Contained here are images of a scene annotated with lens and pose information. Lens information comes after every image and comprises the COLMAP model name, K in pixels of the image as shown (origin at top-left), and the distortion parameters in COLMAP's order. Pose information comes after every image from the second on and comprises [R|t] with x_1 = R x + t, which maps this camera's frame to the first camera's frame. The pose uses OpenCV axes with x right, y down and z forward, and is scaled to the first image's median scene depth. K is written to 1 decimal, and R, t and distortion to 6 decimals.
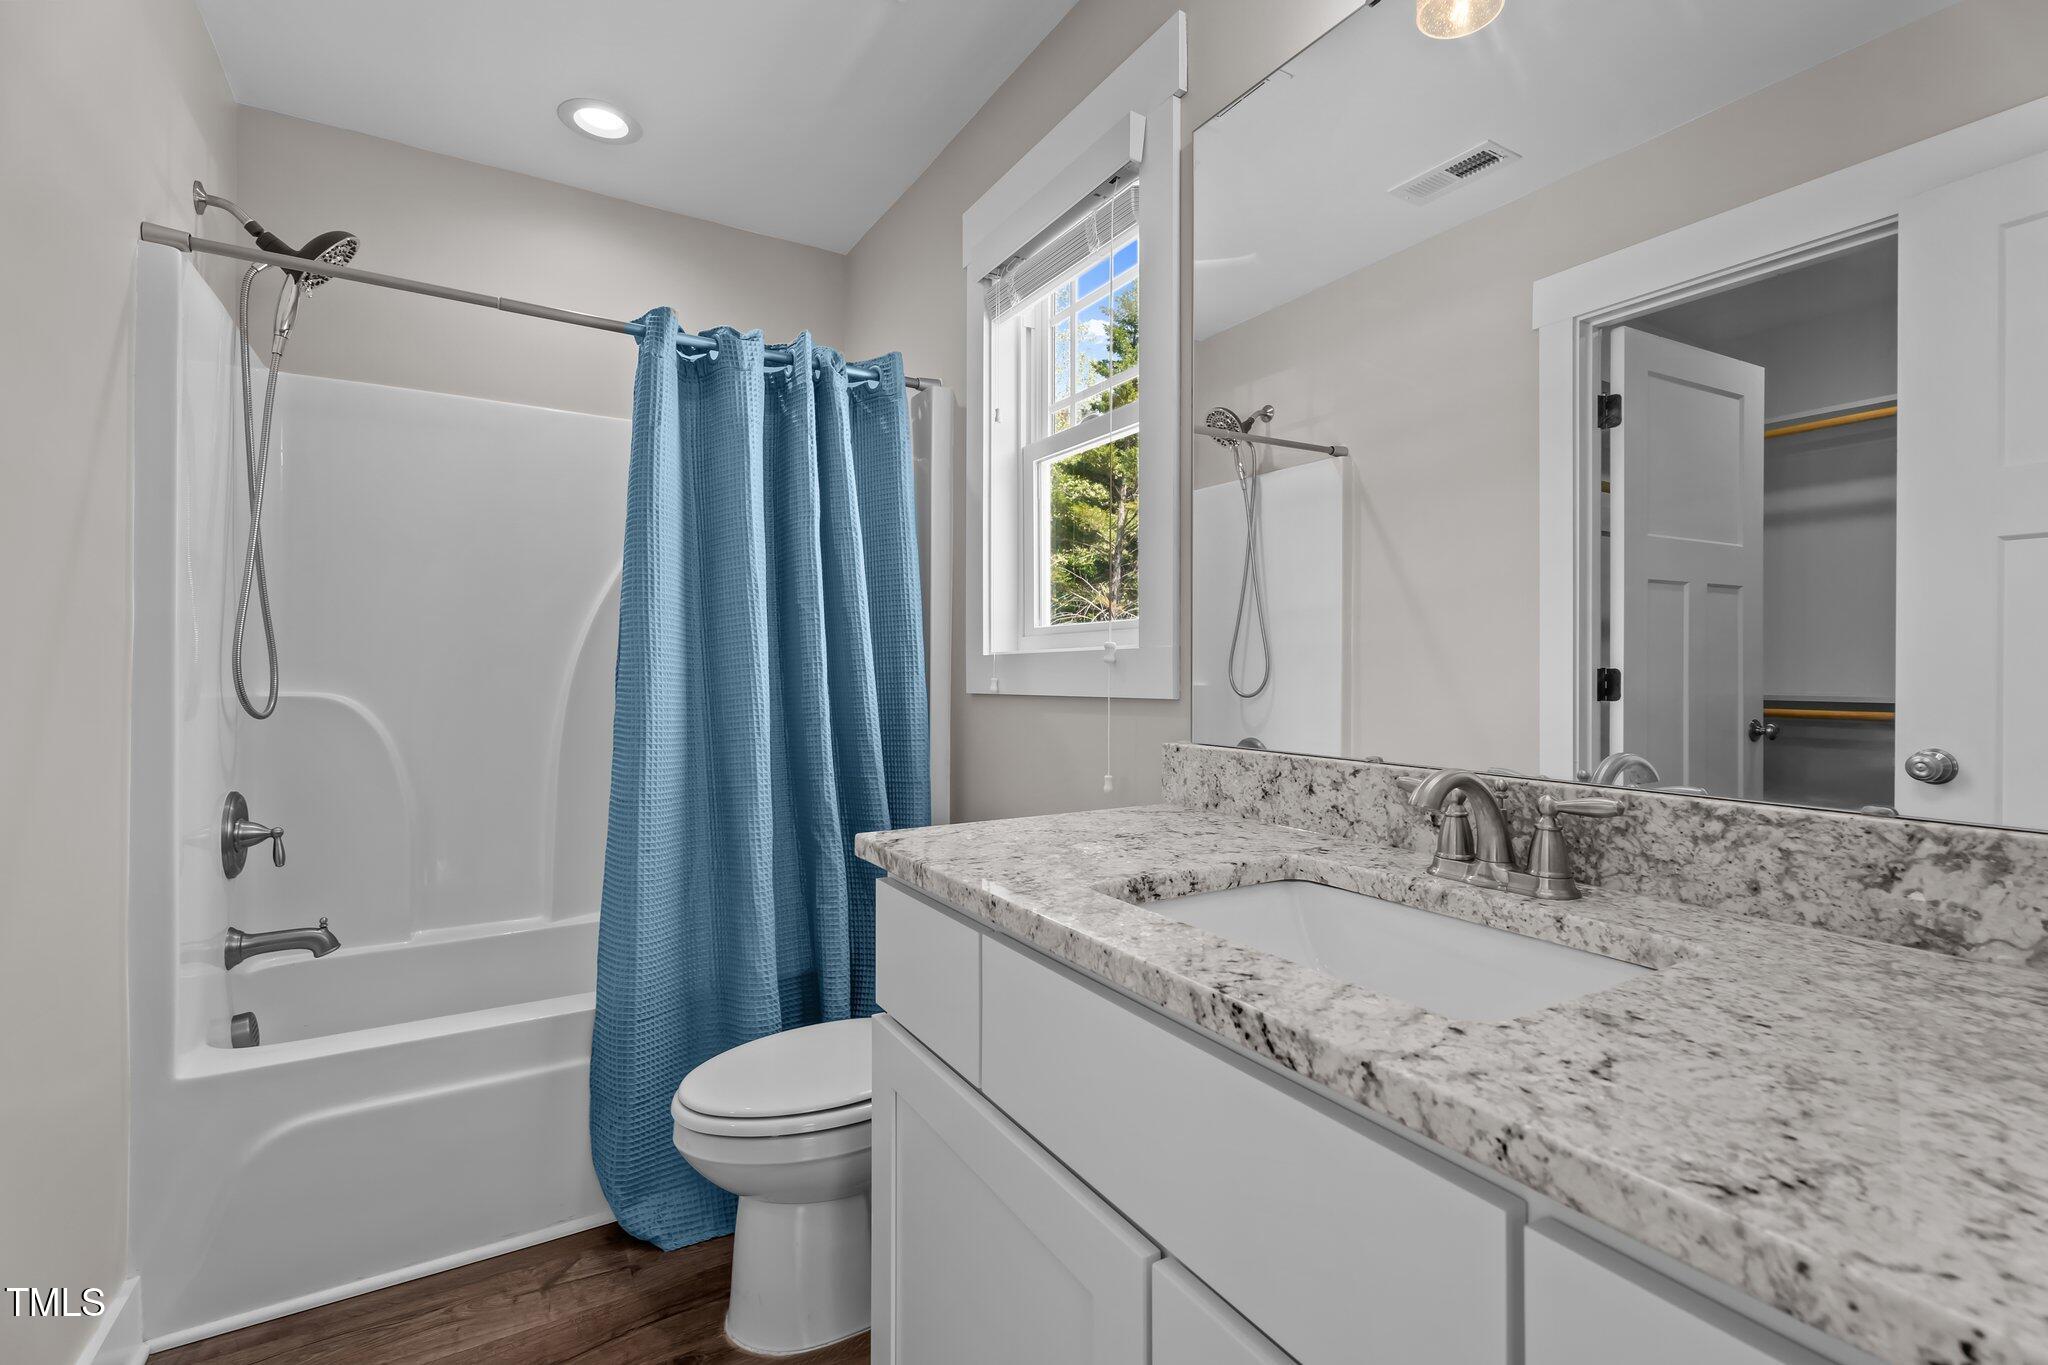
lens RADIAL K [[954.7, 0, 1022.4], [0, 954.7, 656.5], [0, 0, 1]] dist [0.002181, 0.000717]
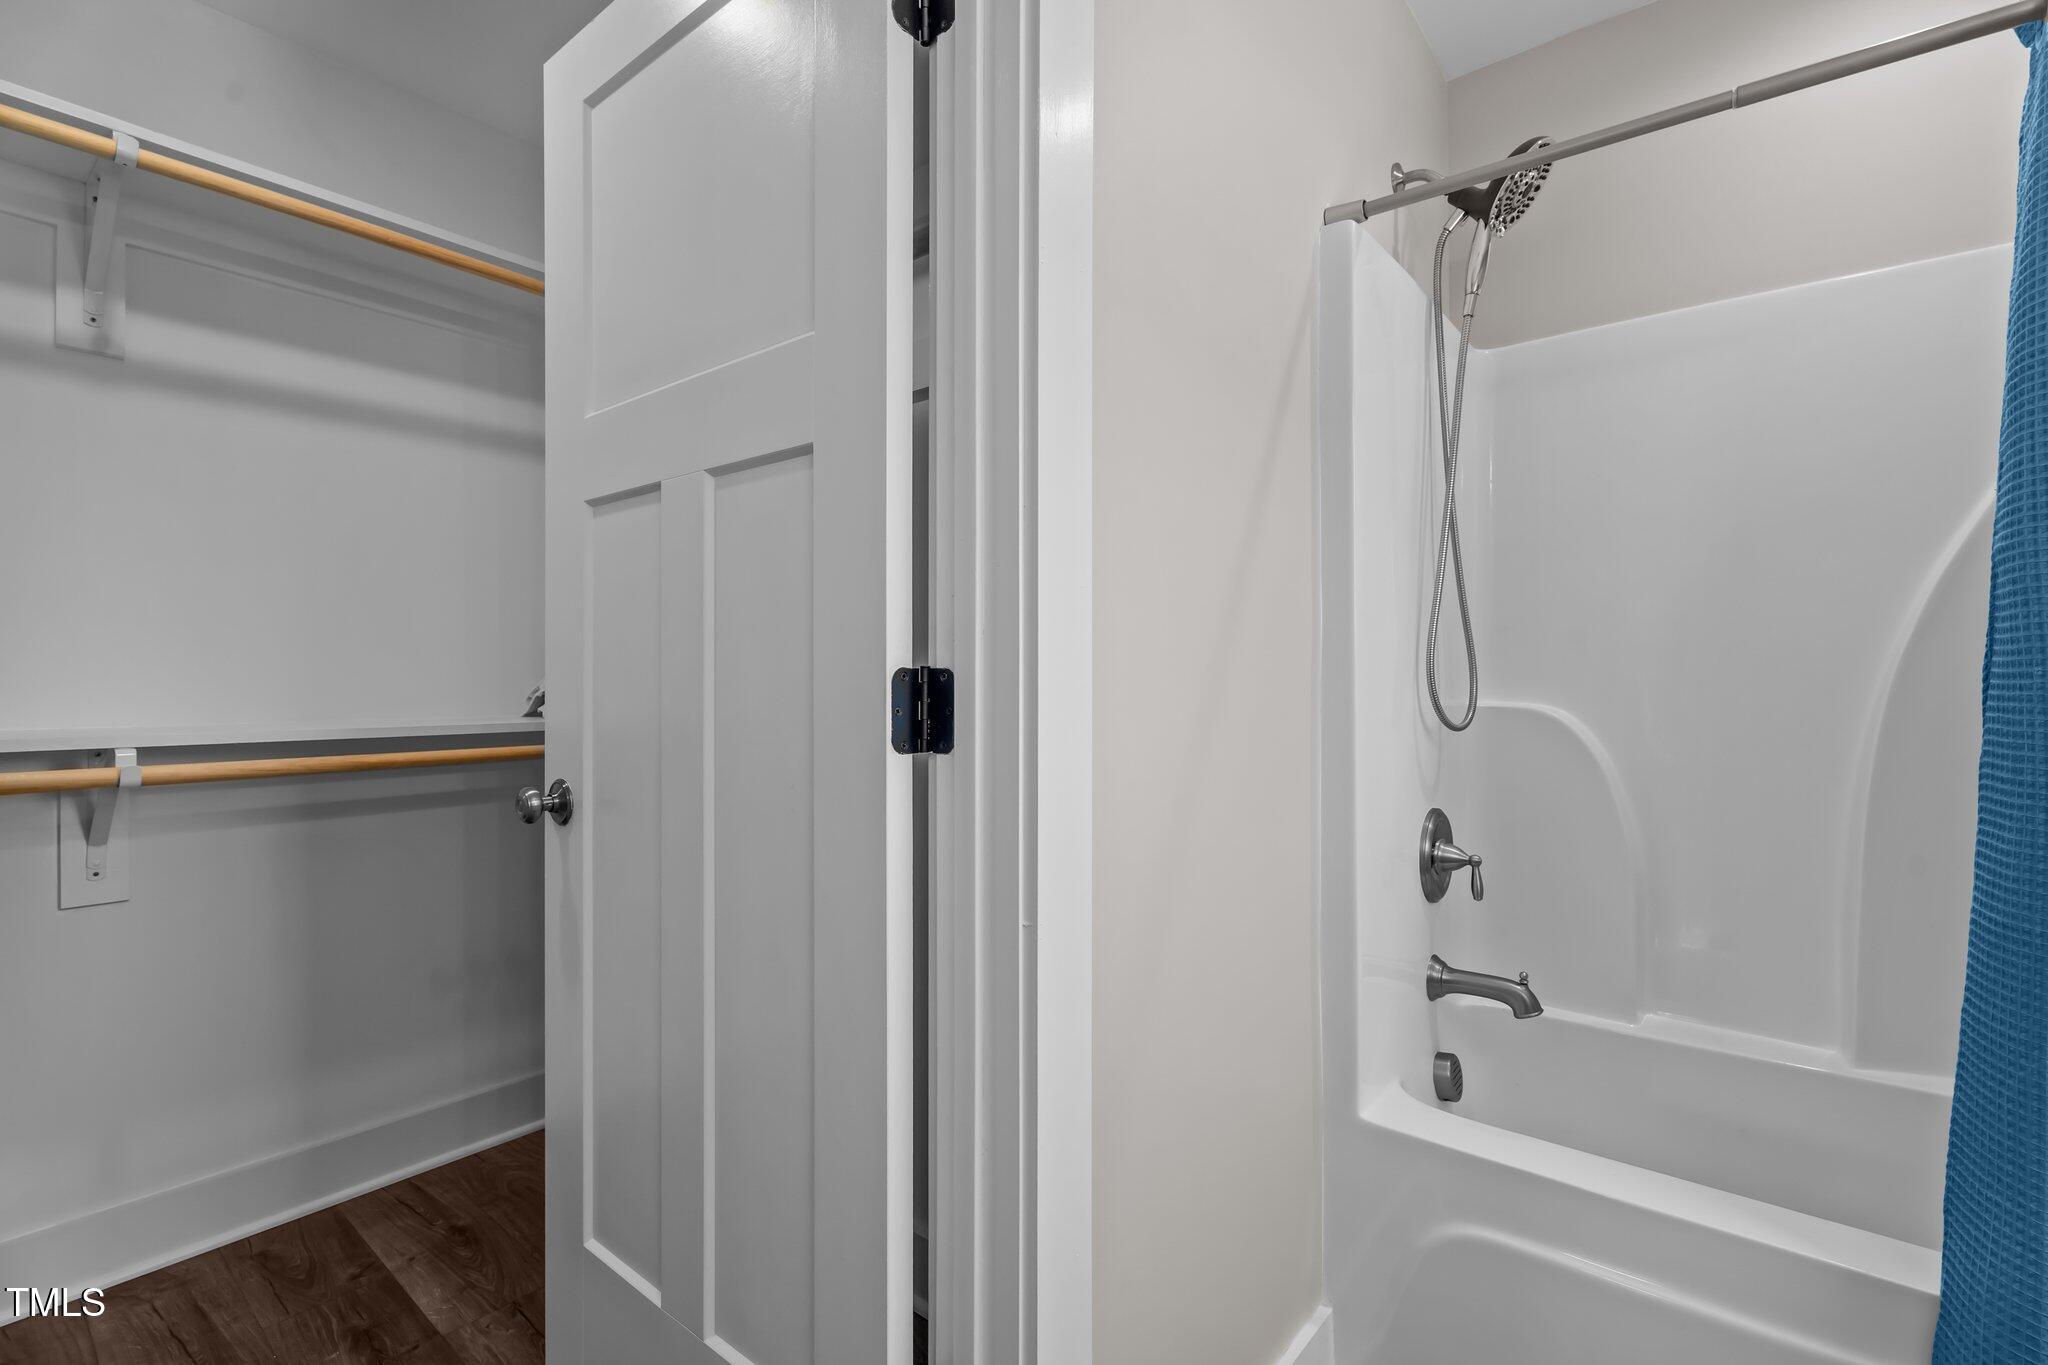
lens RADIAL K [[920.2, 0, 1029.7], [0, 920.2, 674.2], [0, 0, 1]] dist [0.000806, 0.000166]
pose [[0.360022, -0.007519, -0.932913, -0.137659], [0.007073, 0.999961, -0.005330, 0.014332], [0.932917, -0.004680, 0.360061, 0.318964]]
